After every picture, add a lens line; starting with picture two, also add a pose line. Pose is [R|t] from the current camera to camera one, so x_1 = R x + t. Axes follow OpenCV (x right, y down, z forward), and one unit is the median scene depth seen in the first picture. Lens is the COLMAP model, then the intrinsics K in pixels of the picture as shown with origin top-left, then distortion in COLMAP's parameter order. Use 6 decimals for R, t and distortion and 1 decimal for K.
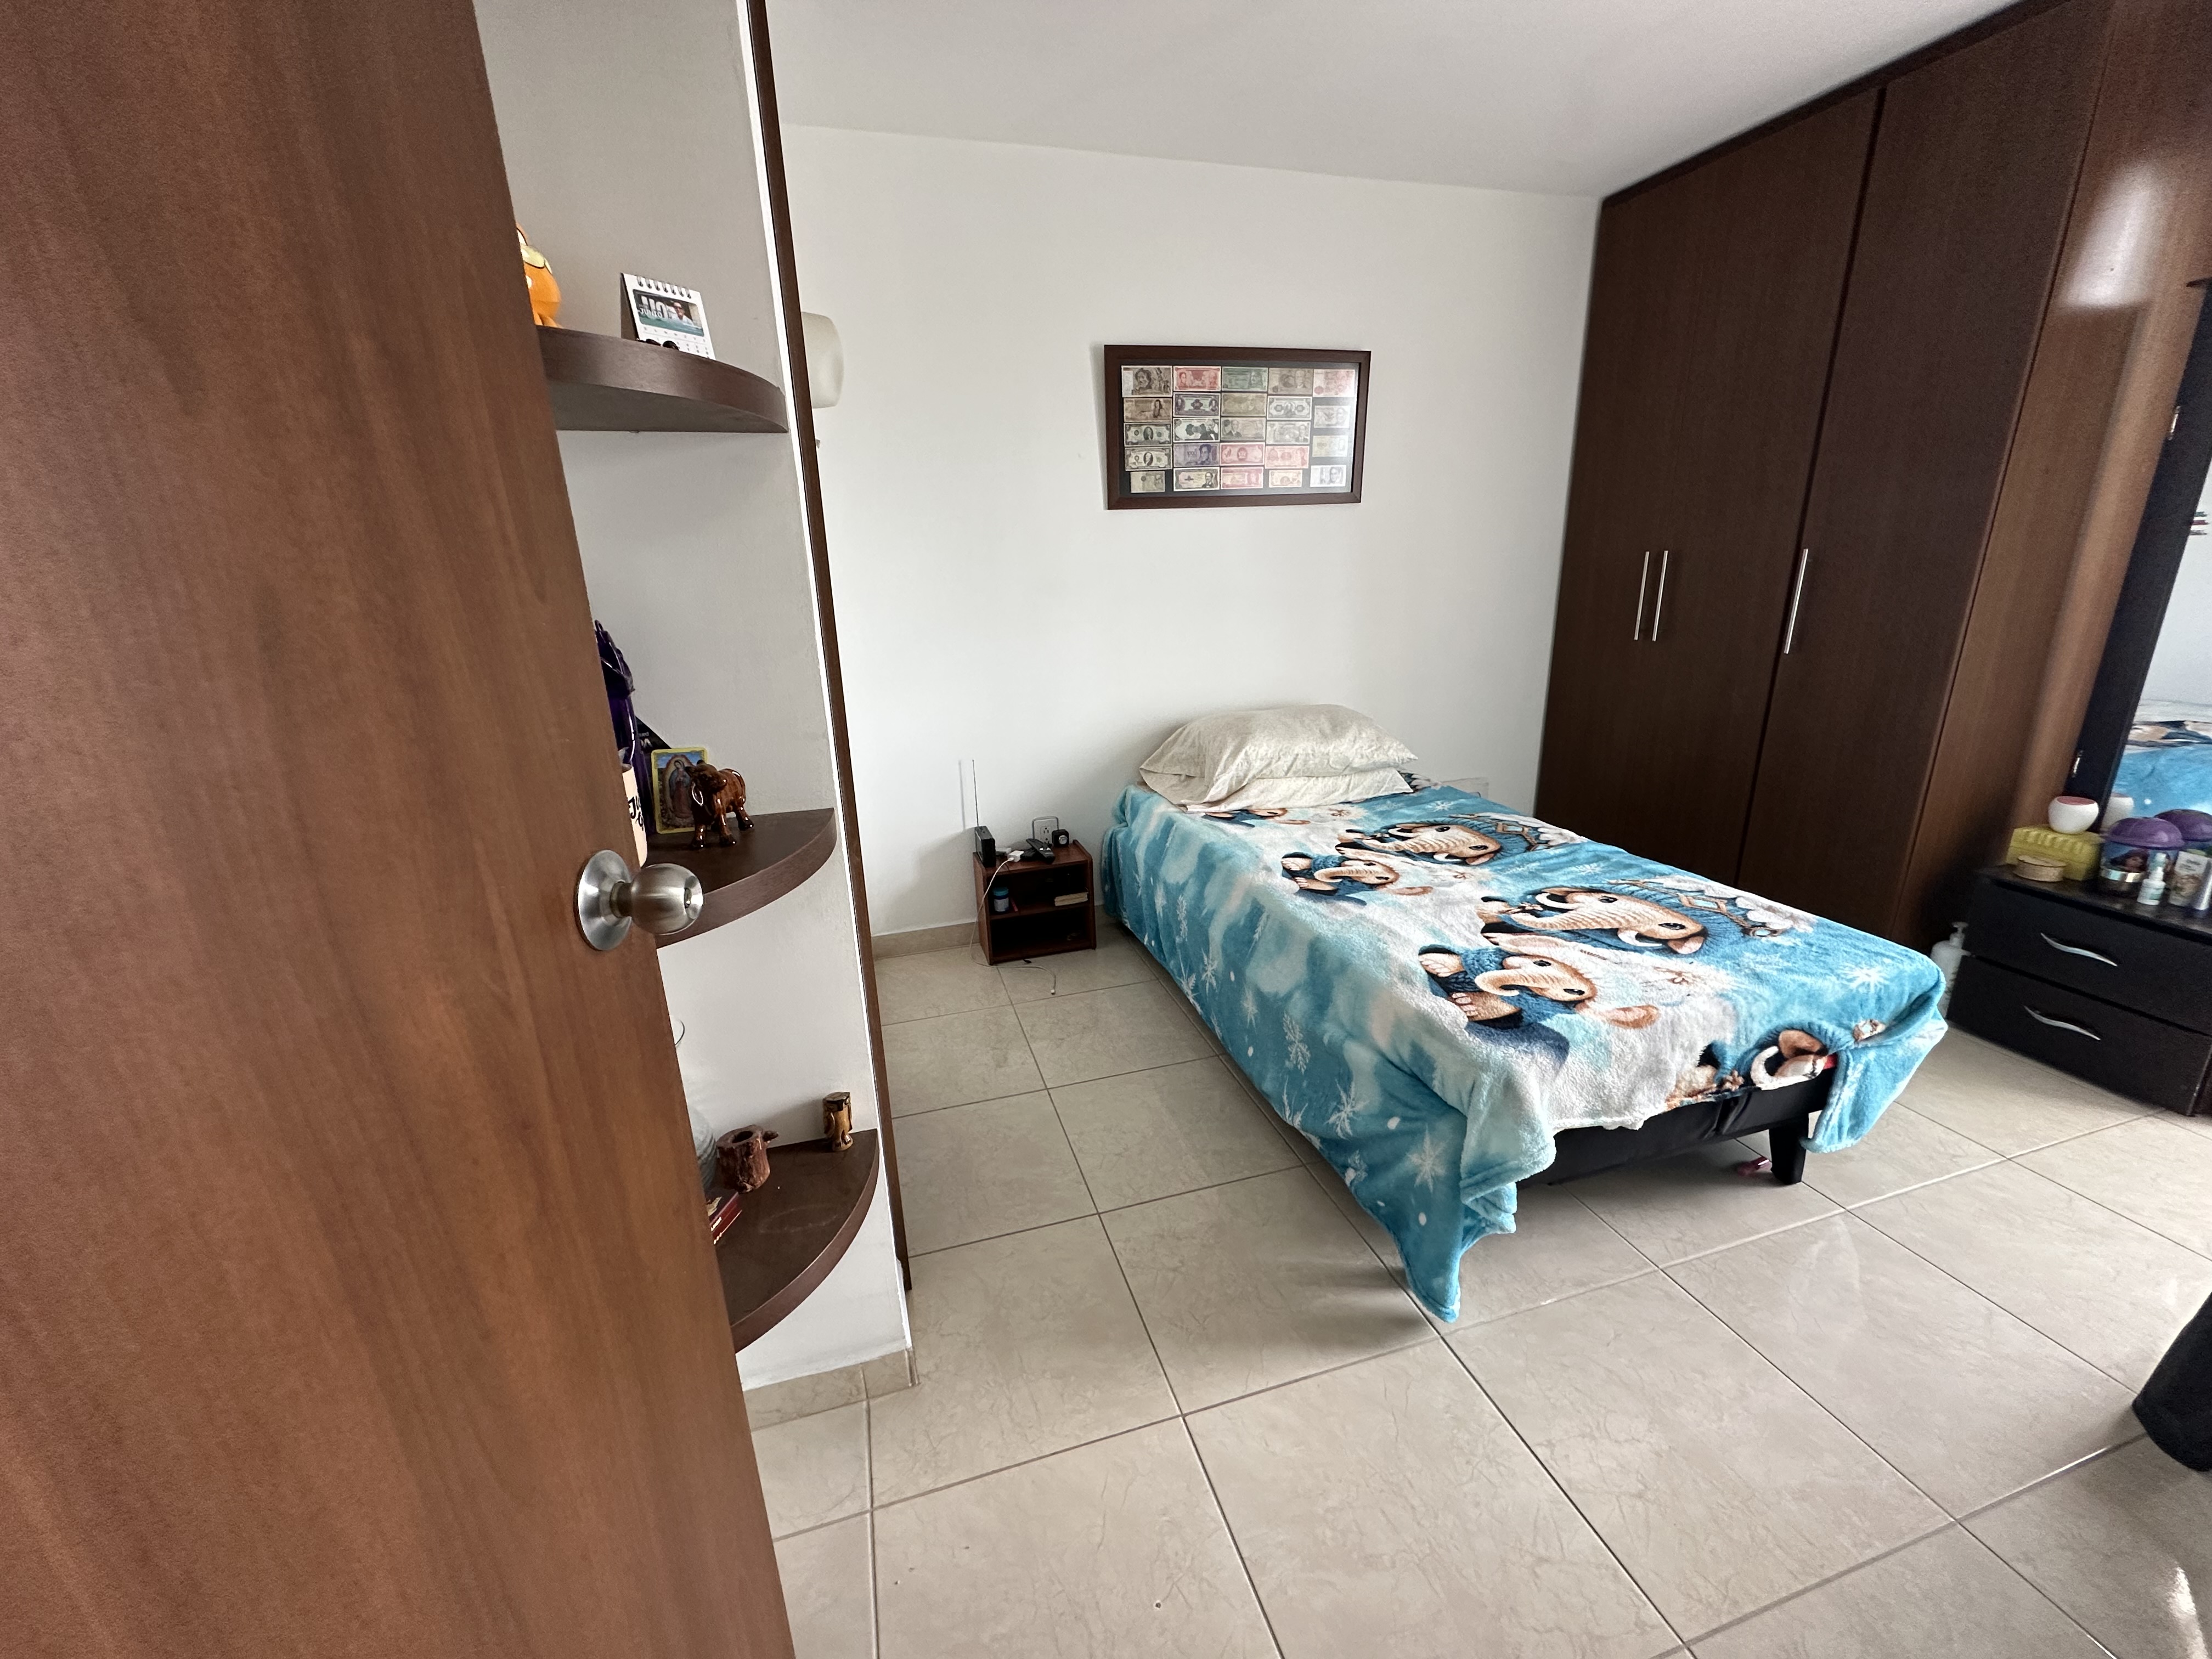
lens RADIAL K [[892.1, 0, 1107.1], [0, 892.1, 825.7], [0, 0, 1]] dist [-0.004155, 0.000371]
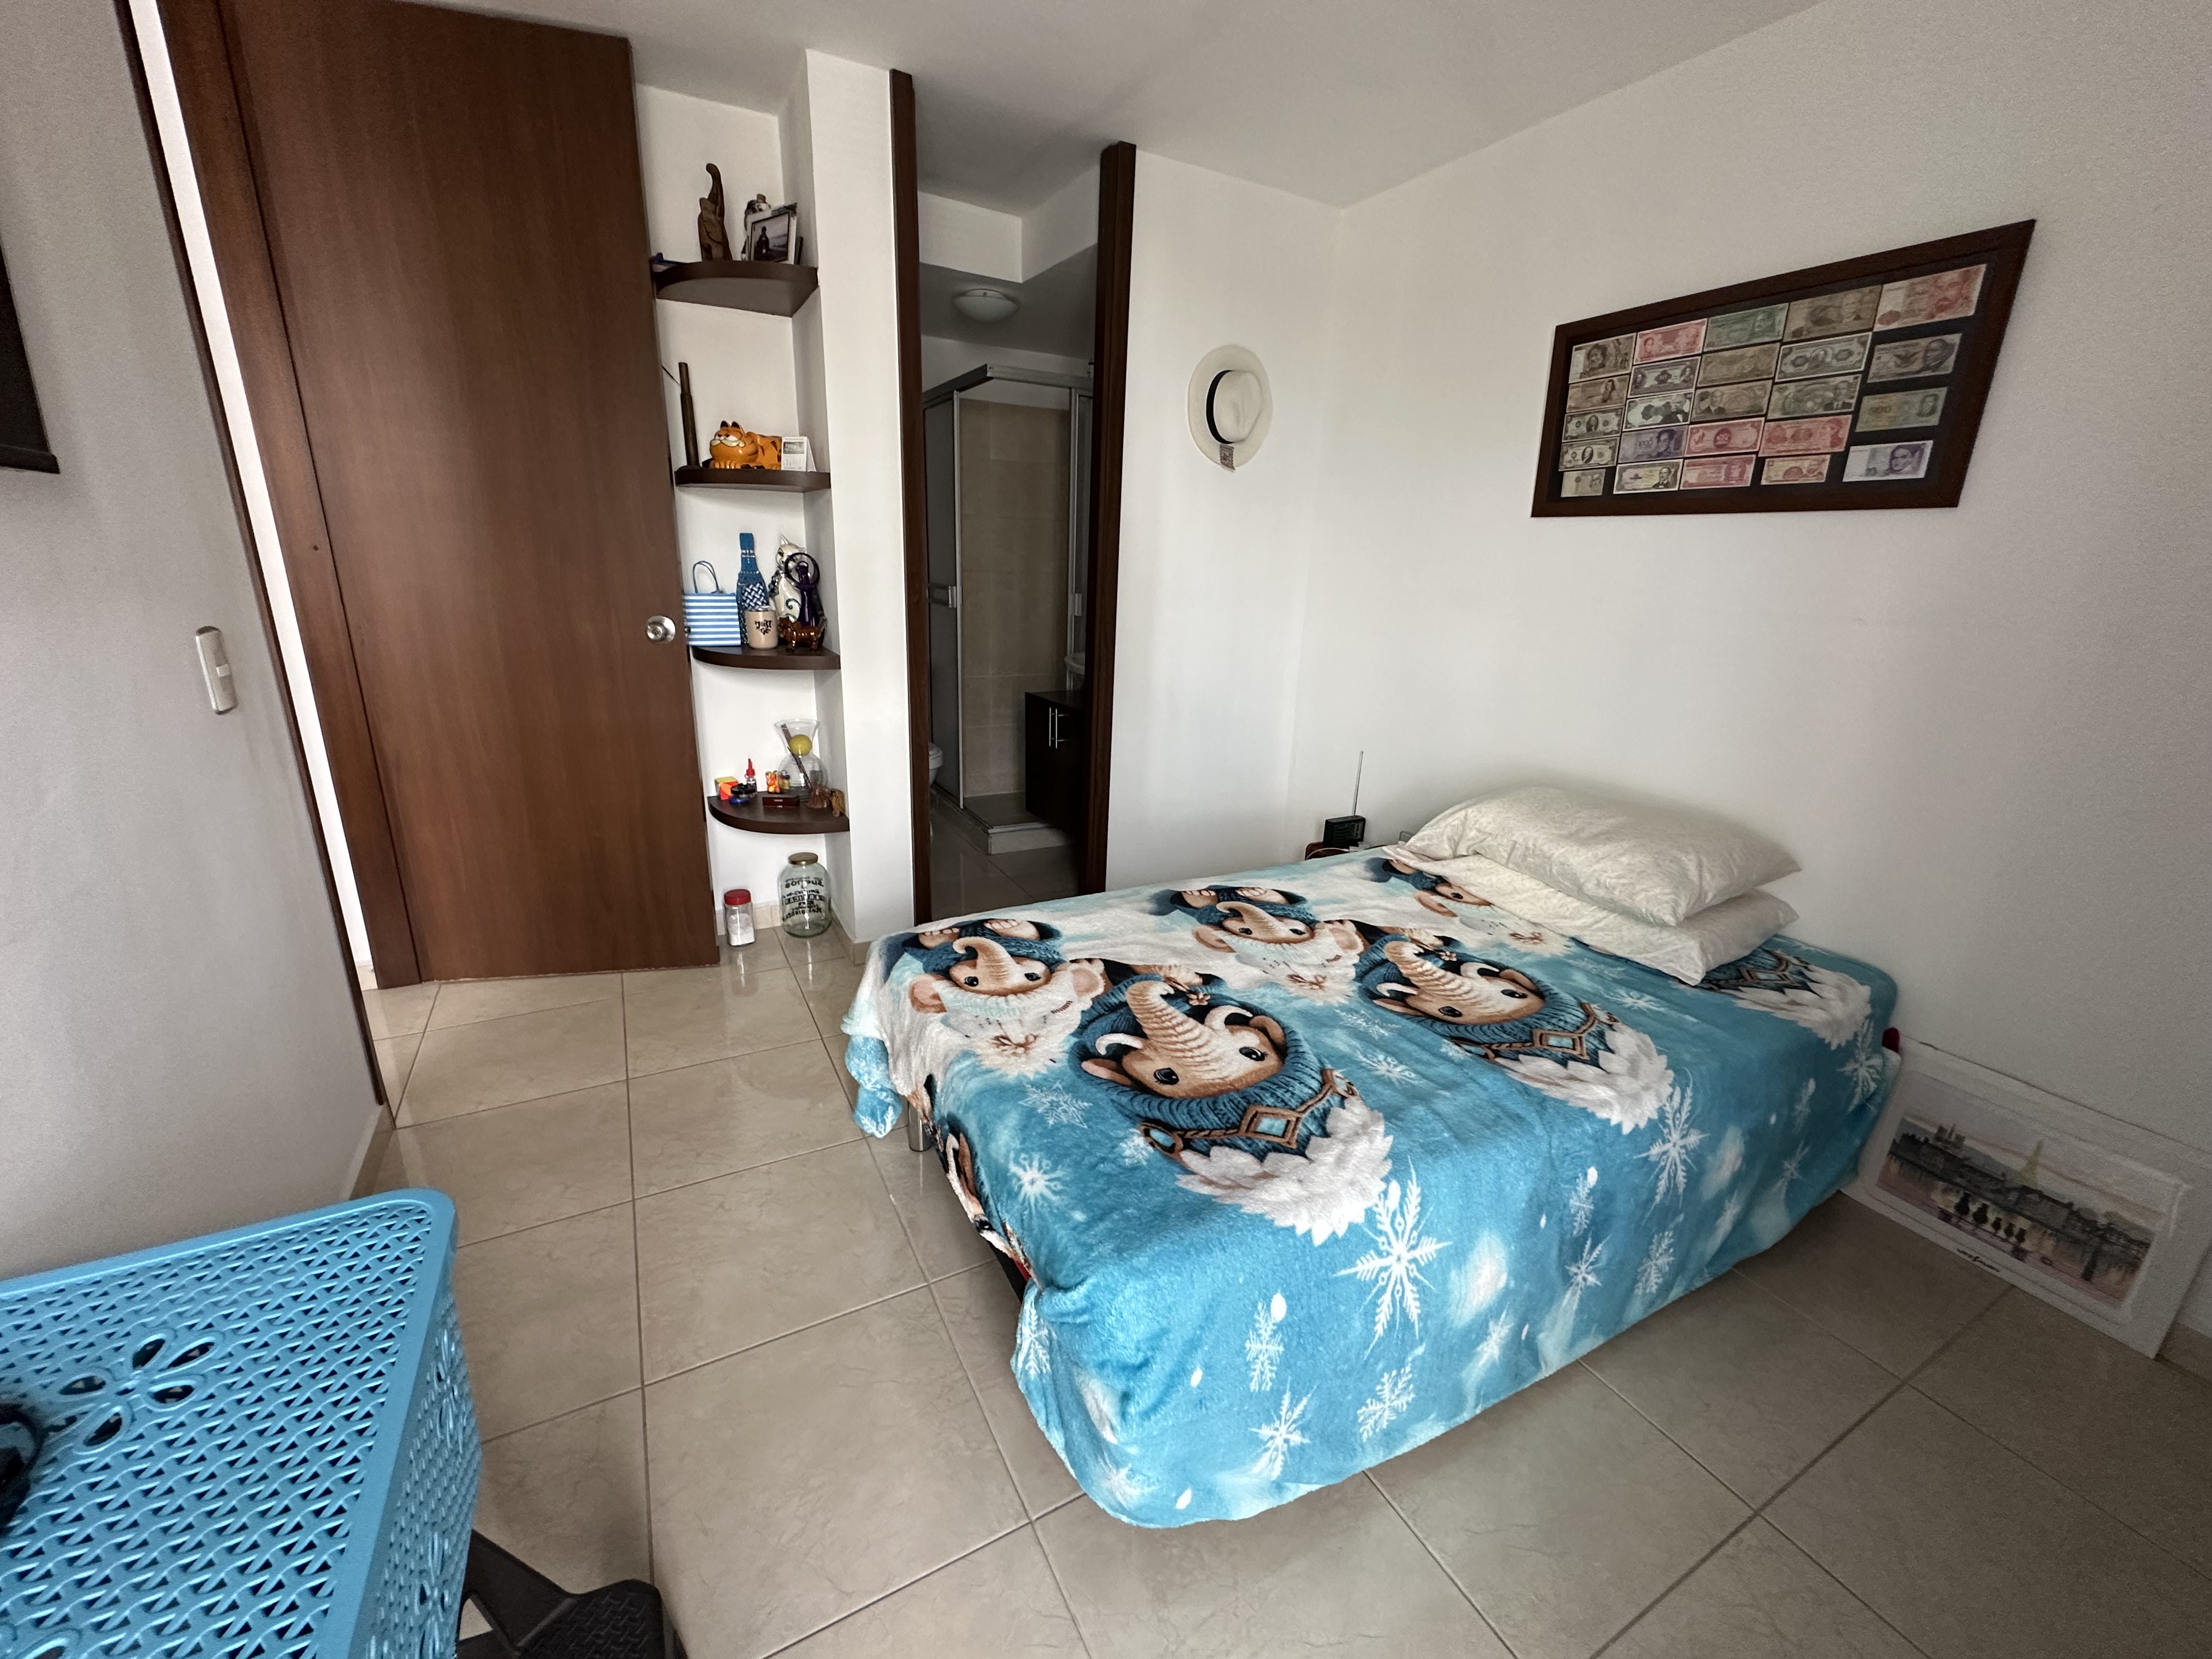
lens RADIAL K [[892.1, 0, 1100.4], [0, 892.1, 824.4], [0, 0, 1]] dist [-0.004155, 0.000371]
pose [[0.193179, 0.325285, -0.925674, 0.837187], [-0.322957, 0.911952, 0.253065, -0.170225], [0.926488, 0.250066, 0.281223, 0.454930]]
